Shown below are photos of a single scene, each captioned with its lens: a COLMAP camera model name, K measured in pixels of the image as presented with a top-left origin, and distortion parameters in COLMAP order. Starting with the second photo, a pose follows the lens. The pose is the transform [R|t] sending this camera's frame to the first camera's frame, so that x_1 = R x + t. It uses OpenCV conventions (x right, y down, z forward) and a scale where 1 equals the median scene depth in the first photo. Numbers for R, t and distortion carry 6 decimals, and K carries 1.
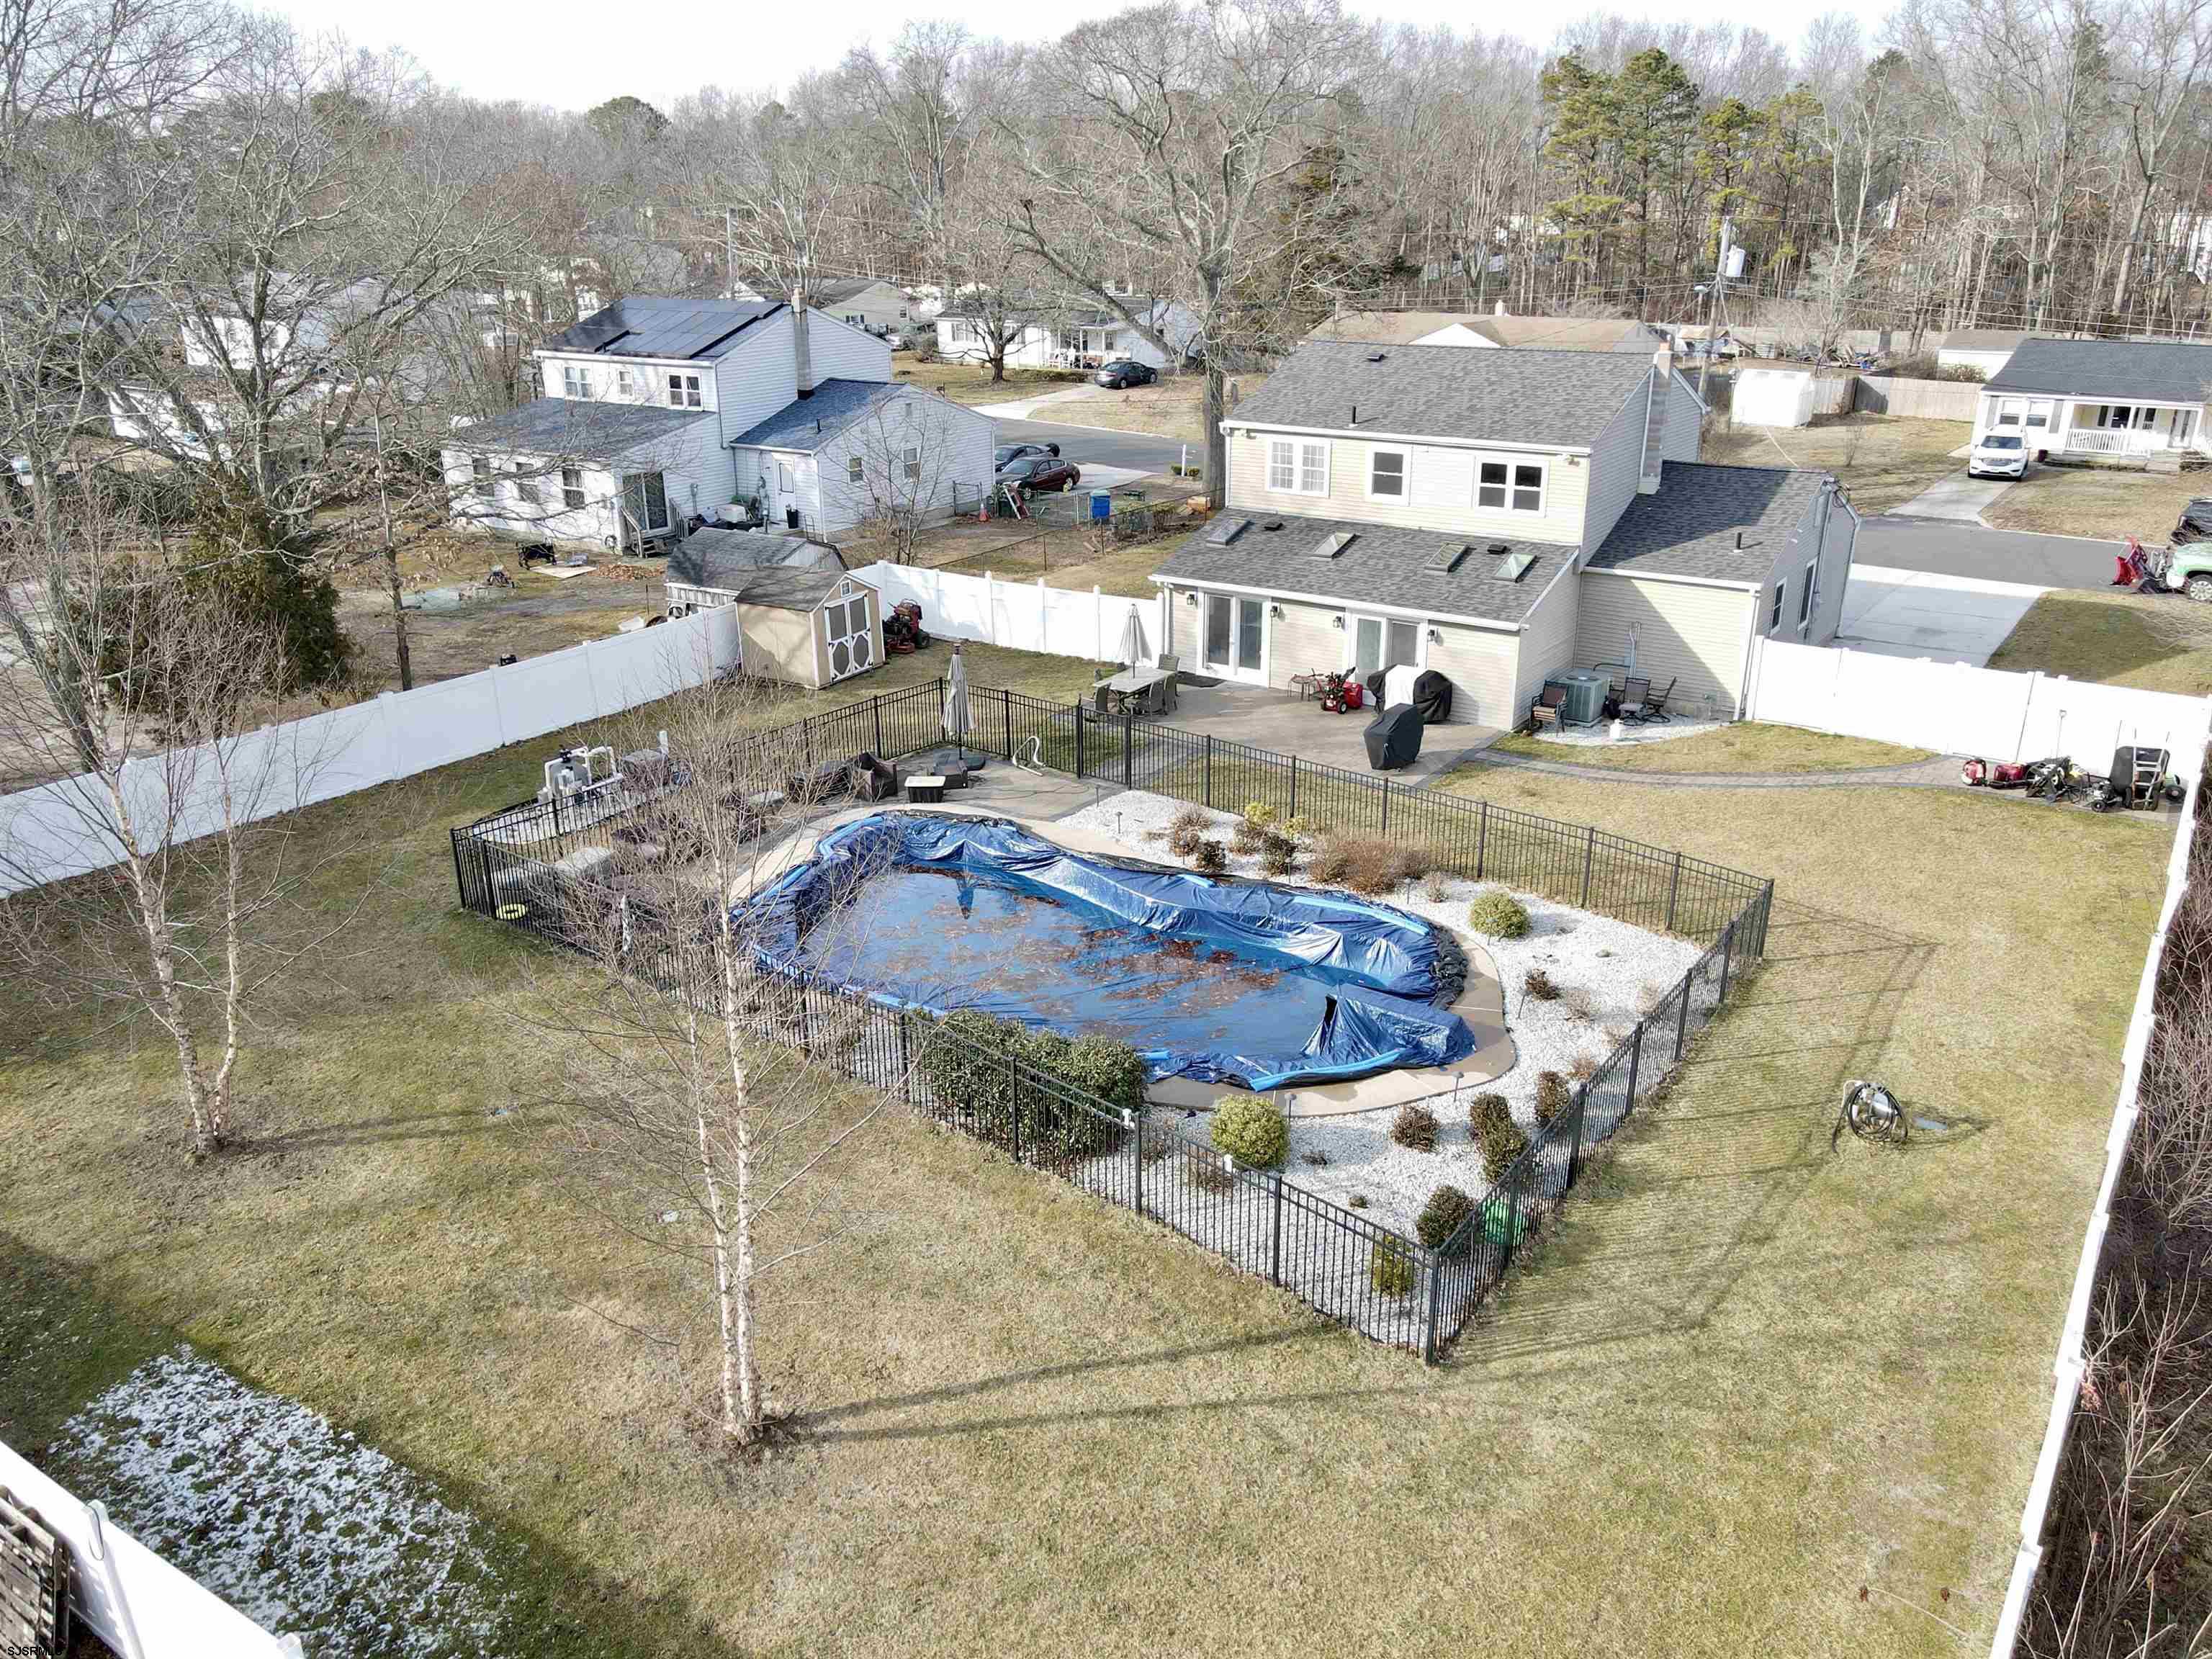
lens RADIAL K [[1611.3, 0, 1106.0], [0, 1611.3, 829.5], [0, 0, 1]] dist [-0.017354, 0.054600]
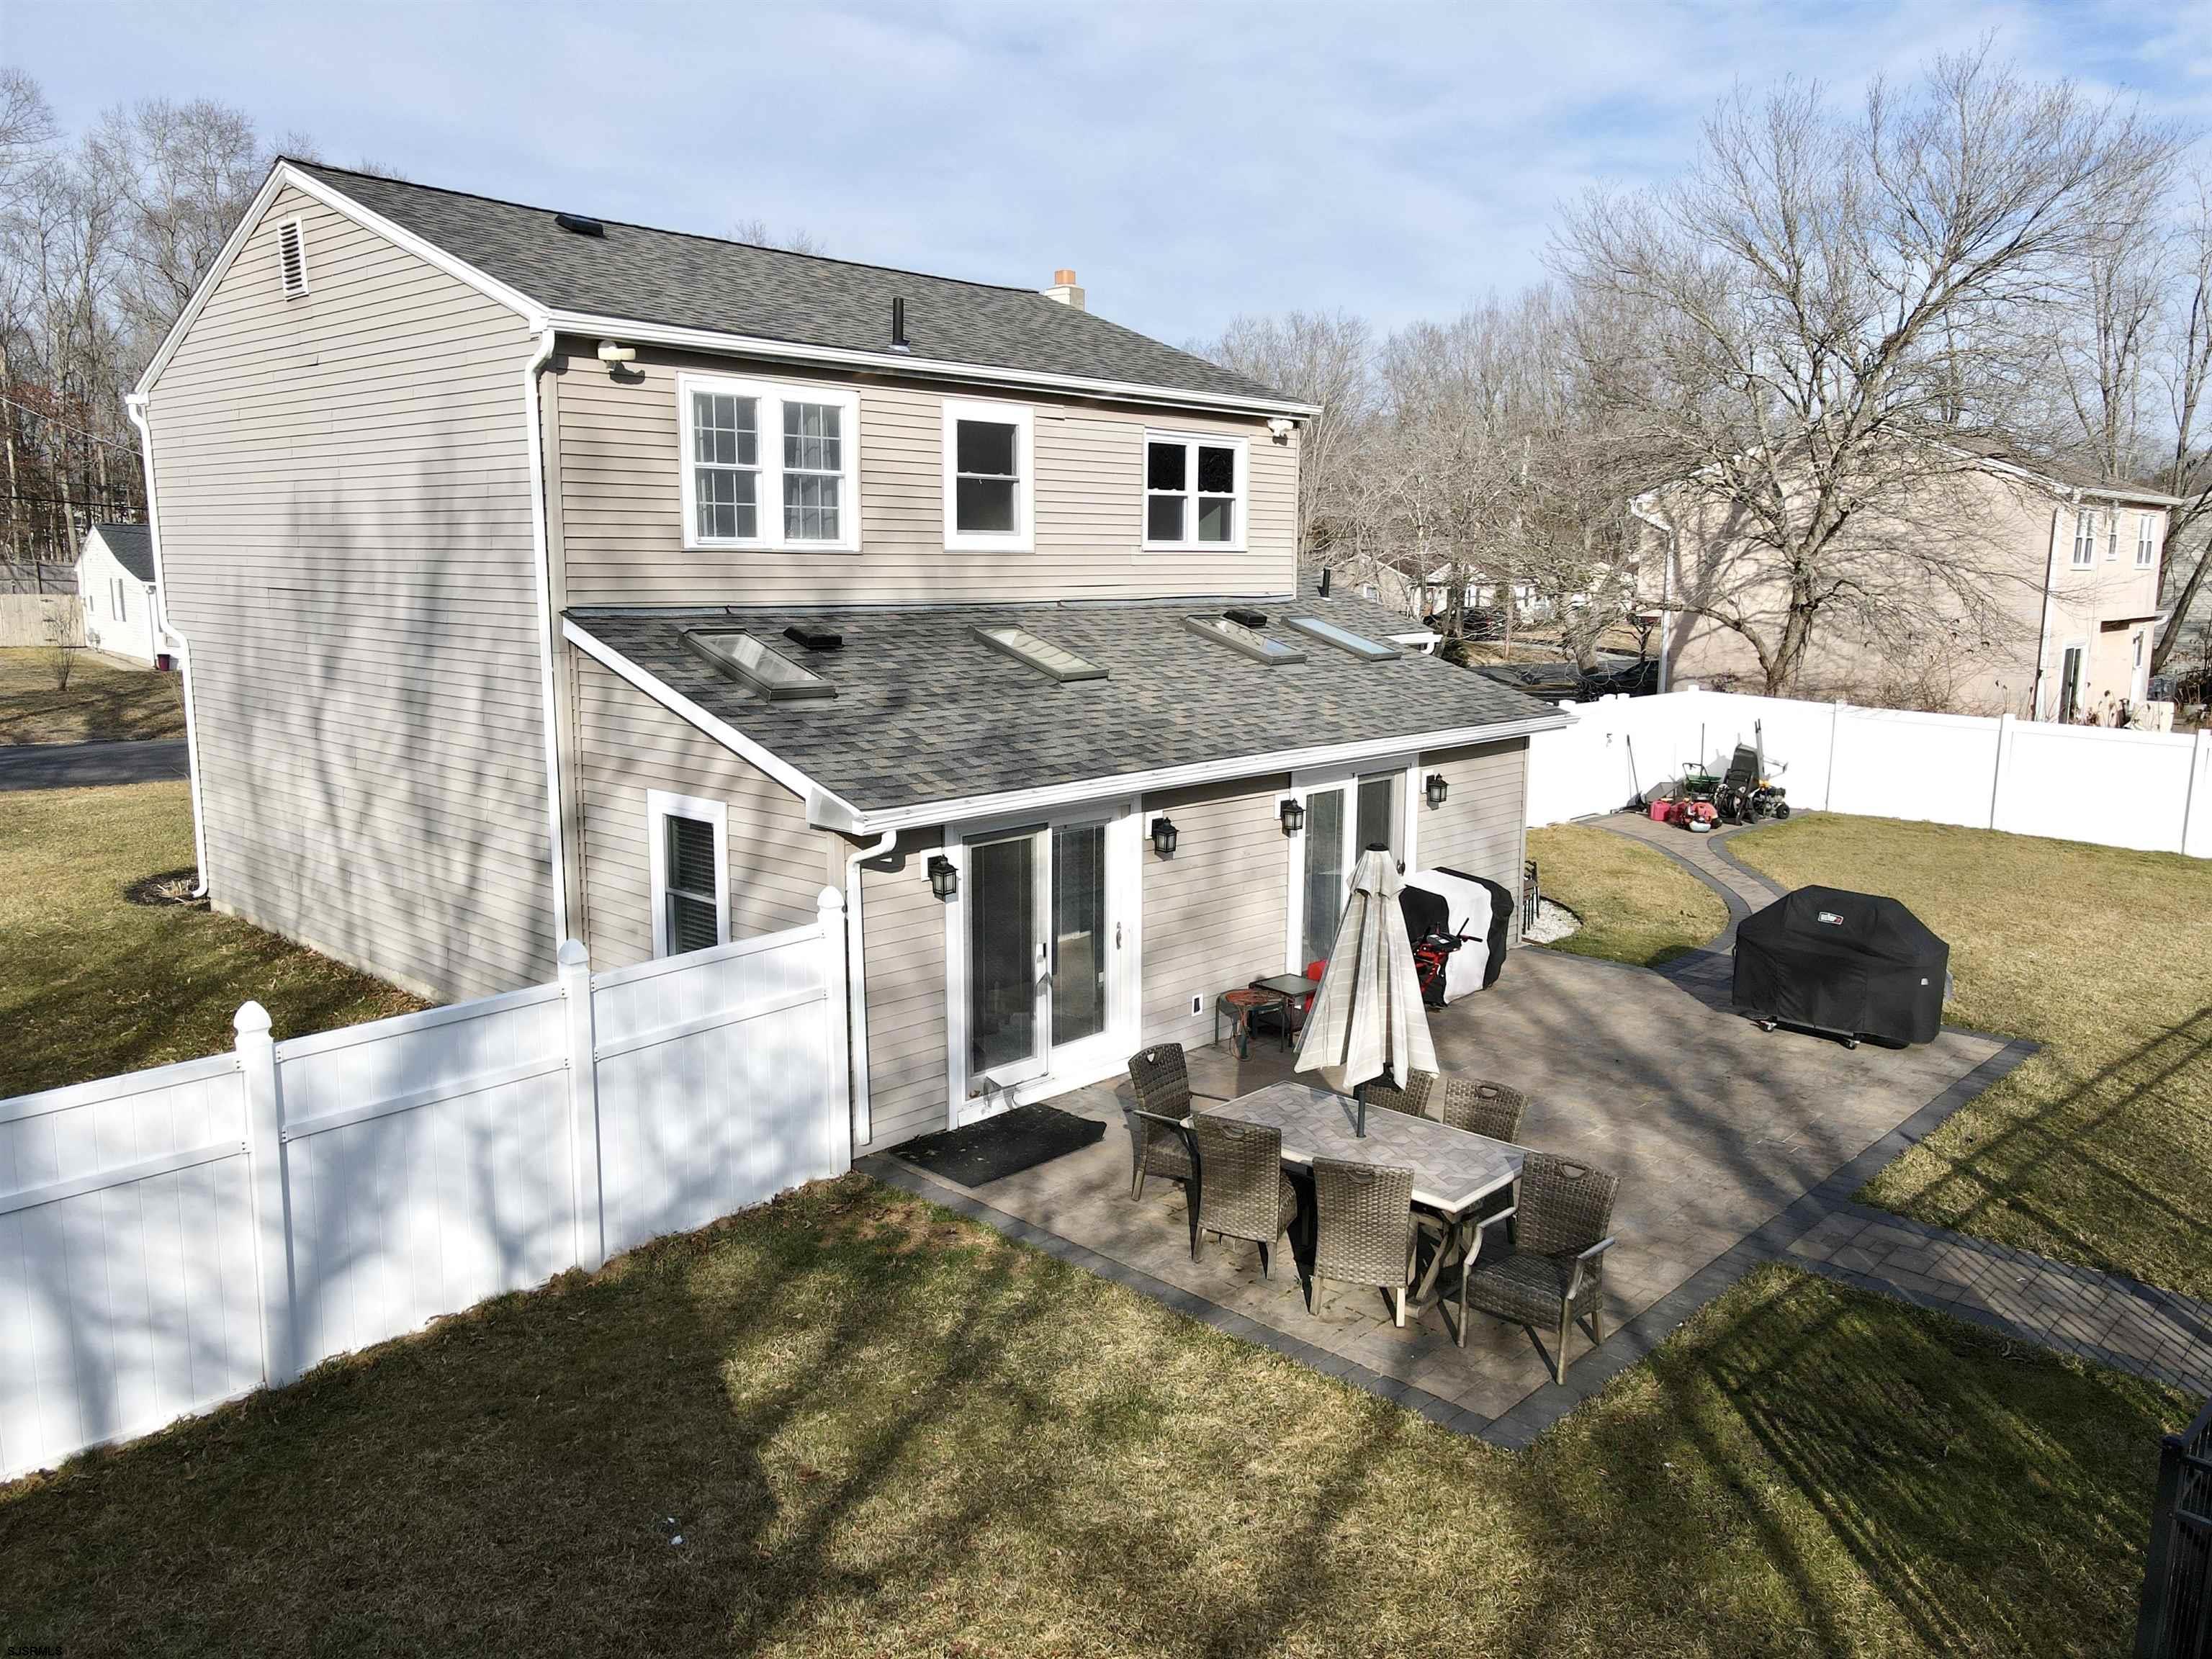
lens RADIAL K [[1611.3, 0, 1106.0], [0, 1611.3, 829.5], [0, 0, 1]] dist [-0.017354, 0.054600]
pose [[0.146629, -0.162127, 0.975815, -0.222096], [0.342136, 0.933905, 0.103754, -0.173862], [-0.928140, 0.318648, 0.192407, 0.938604]]
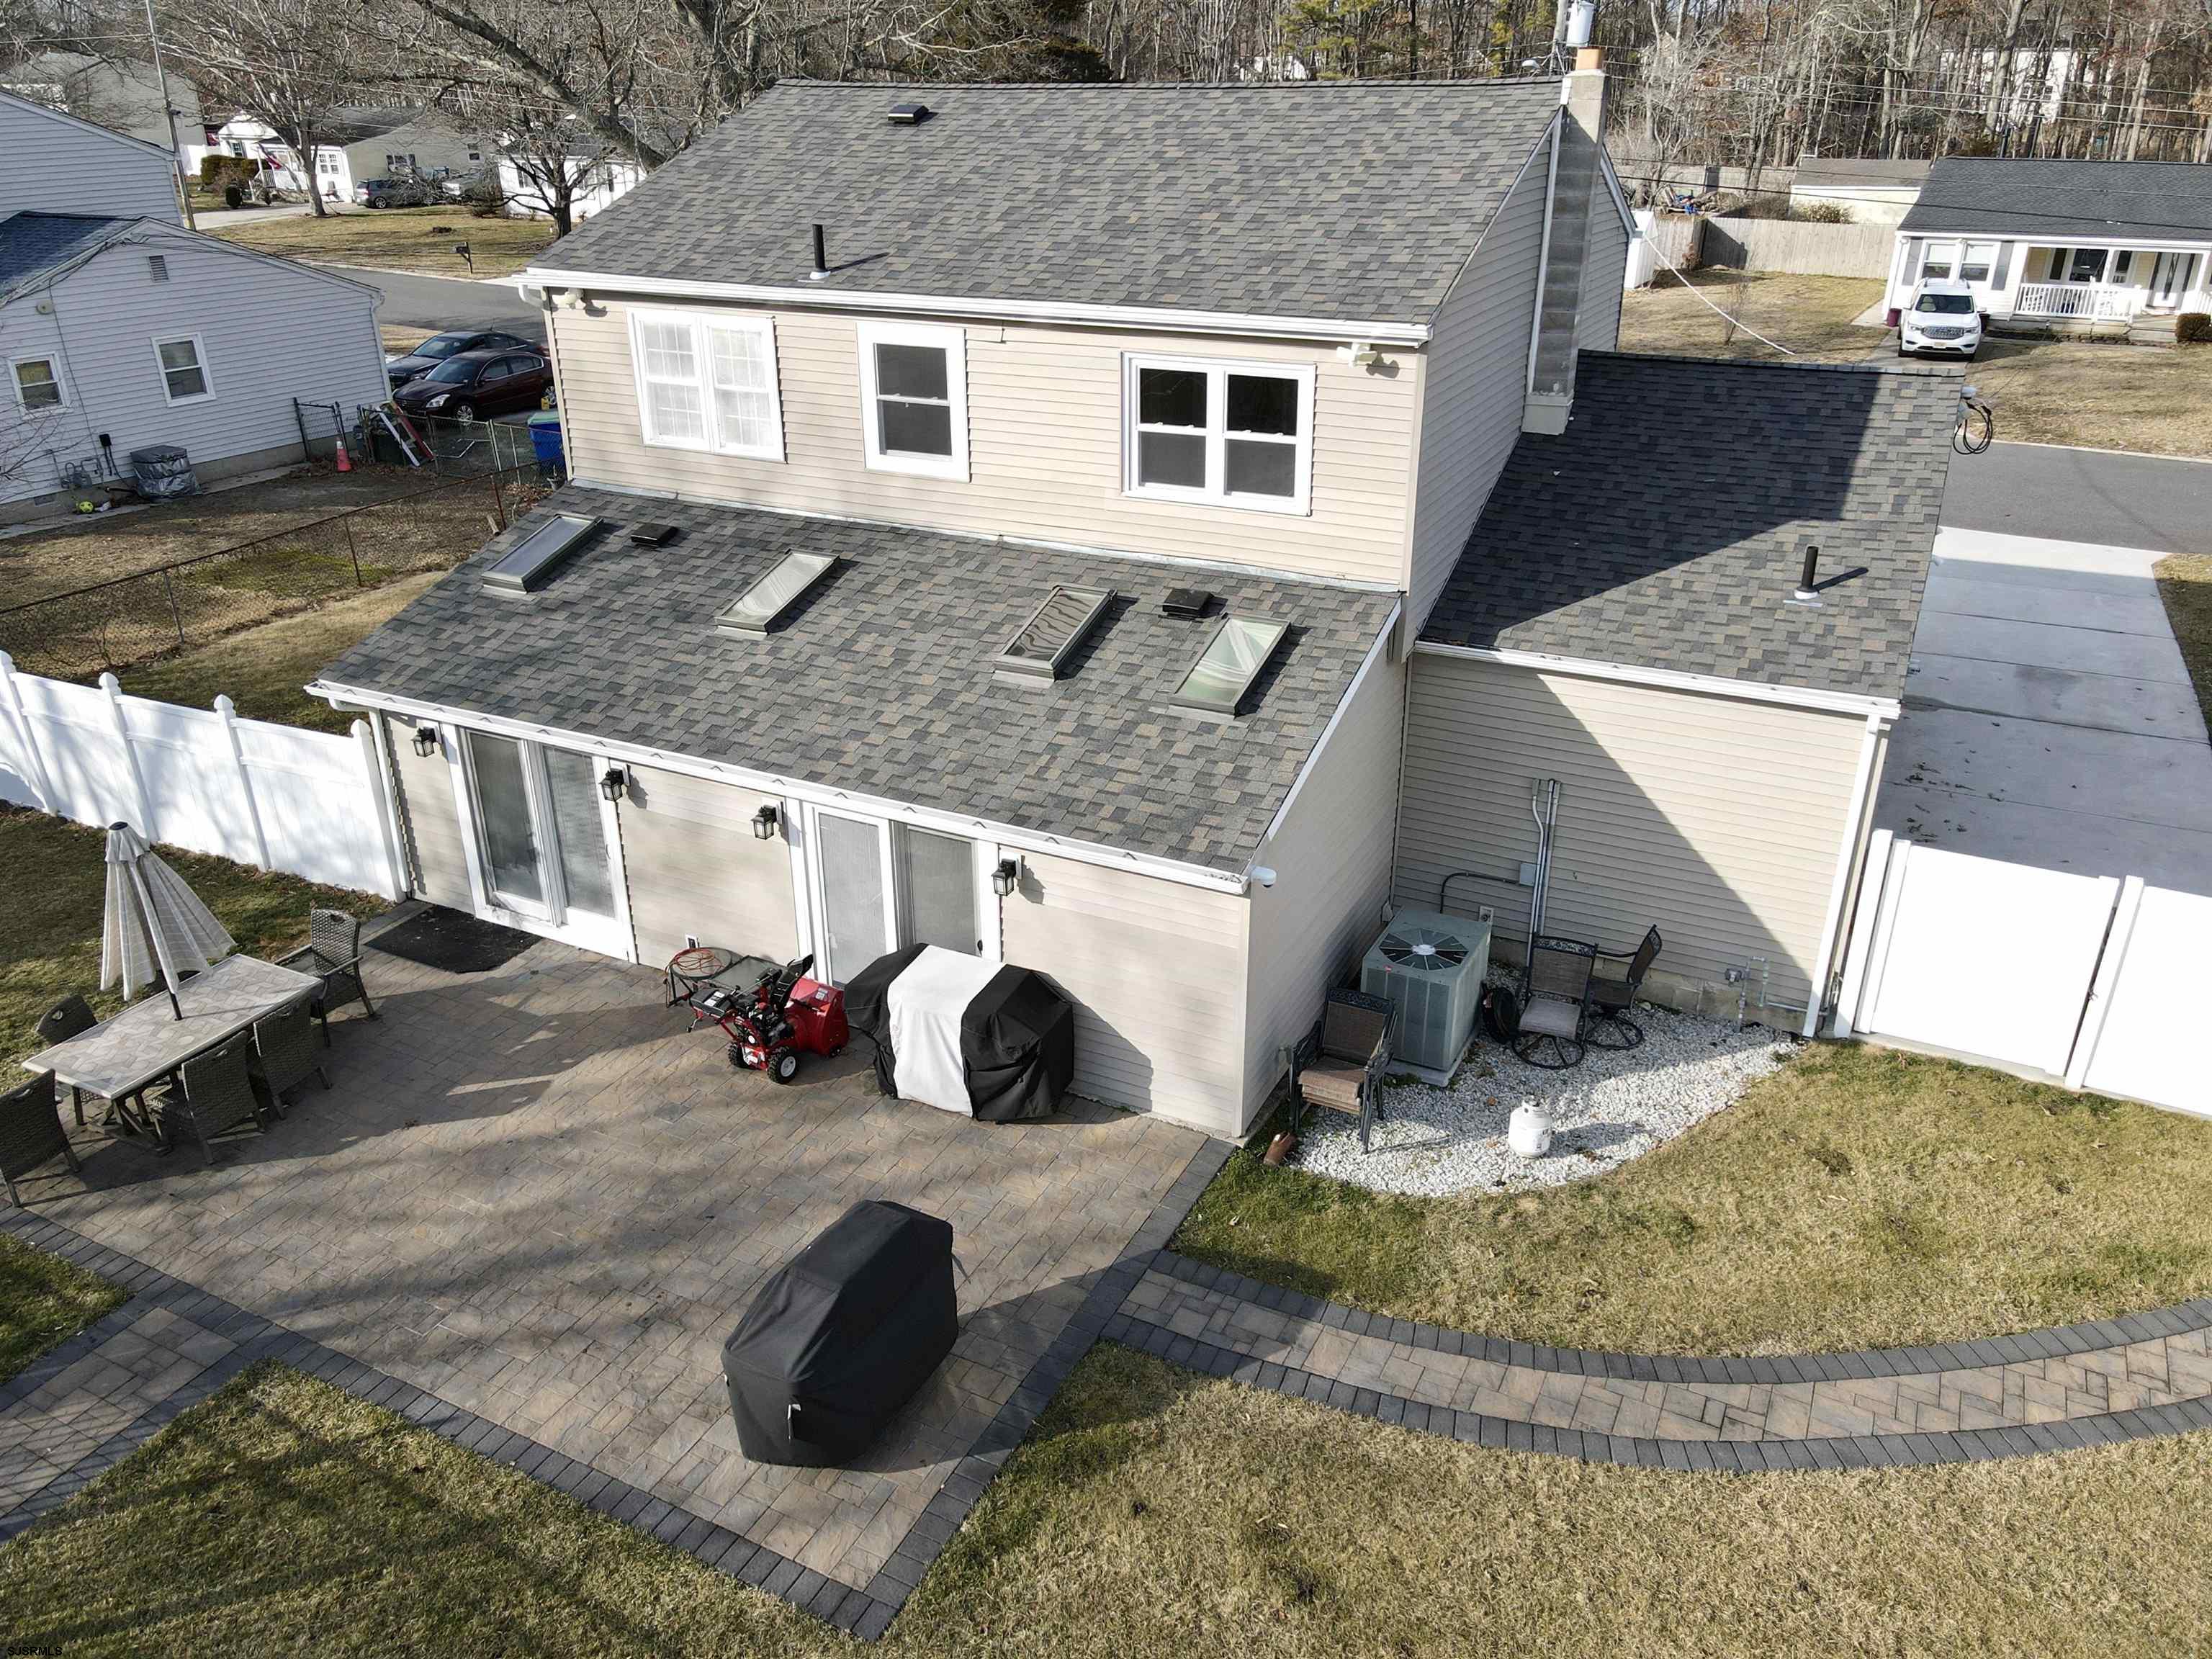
lens RADIAL K [[1611.3, 0, 1106.0], [0, 1611.3, 829.5], [0, 0, 1]] dist [-0.017354, 0.054600]
pose [[0.989519, -0.058044, 0.132224, 0.165877], [0.048656, 0.996132, 0.073163, -0.145367], [-0.135959, -0.065962, 0.988516, 0.608389]]
